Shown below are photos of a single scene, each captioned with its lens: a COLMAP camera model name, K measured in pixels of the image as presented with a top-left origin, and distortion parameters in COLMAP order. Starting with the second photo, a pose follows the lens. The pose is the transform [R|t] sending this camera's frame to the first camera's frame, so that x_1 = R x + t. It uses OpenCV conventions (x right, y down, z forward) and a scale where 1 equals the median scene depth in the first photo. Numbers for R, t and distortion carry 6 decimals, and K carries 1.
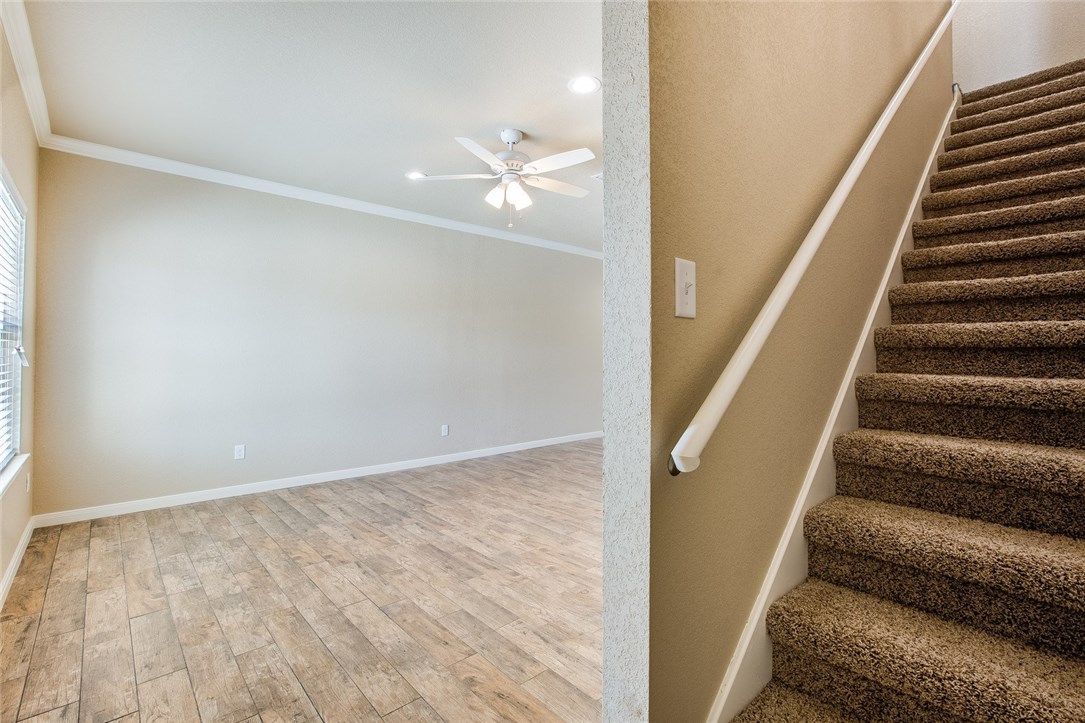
lens RADIAL K [[490.6, 0, 542.5], [0, 490.6, 361.5], [0, 0, 1]] dist [-0.000968, 0.000012]
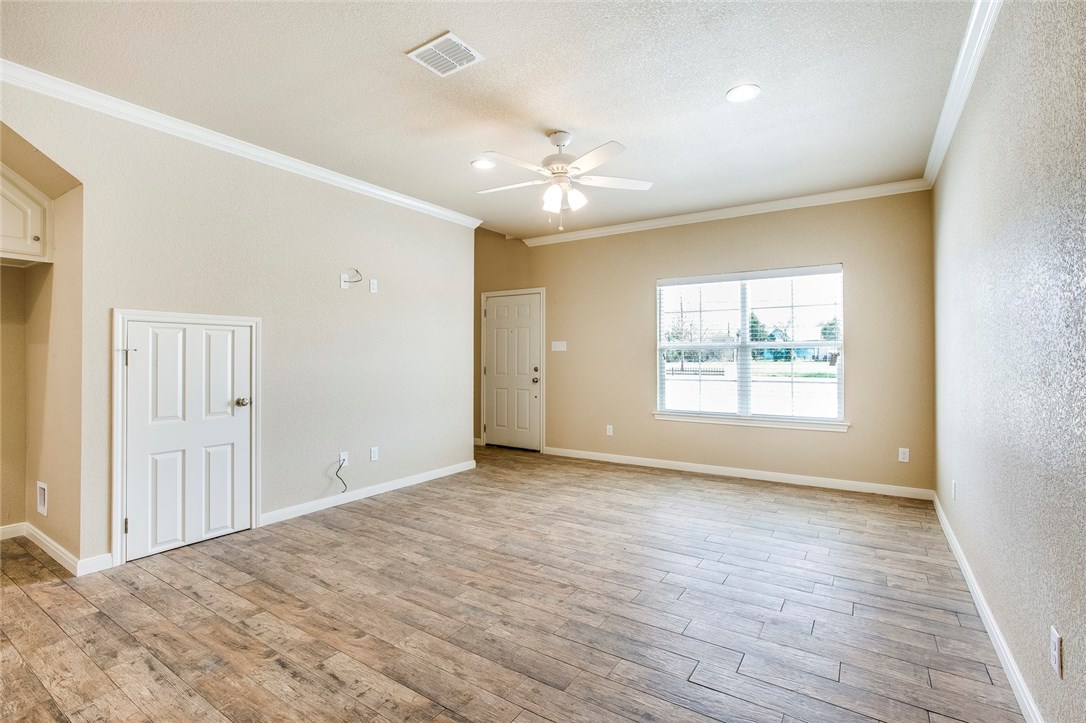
lens RADIAL K [[487.9, 0, 546.6], [0, 487.9, 359.4], [0, 0, 1]] dist [-0.042790, 0.020893]
pose [[-0.968160, -0.001181, -0.250329, 0.226110], [-0.003929, 0.999937, 0.010480, -0.022742], [0.250301, 0.011130, -0.968104, 2.103456]]
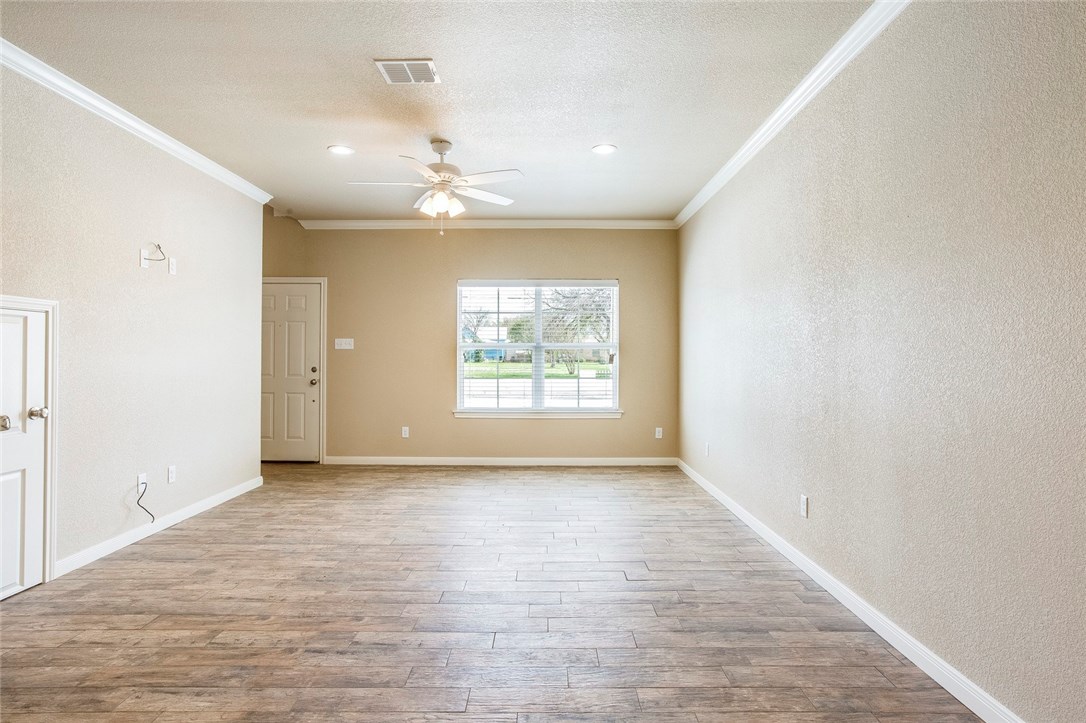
lens RADIAL K [[578.6, 0, 527.1], [0, 578.6, 365.2], [0, 0, 1]] dist [-0.031756, 0.032672]
pose [[-0.689893, 0.004154, -0.723899, 0.758723], [-0.009770, 0.999839, 0.015048, -0.015240], [0.723845, 0.017454, -0.689742, 2.145697]]
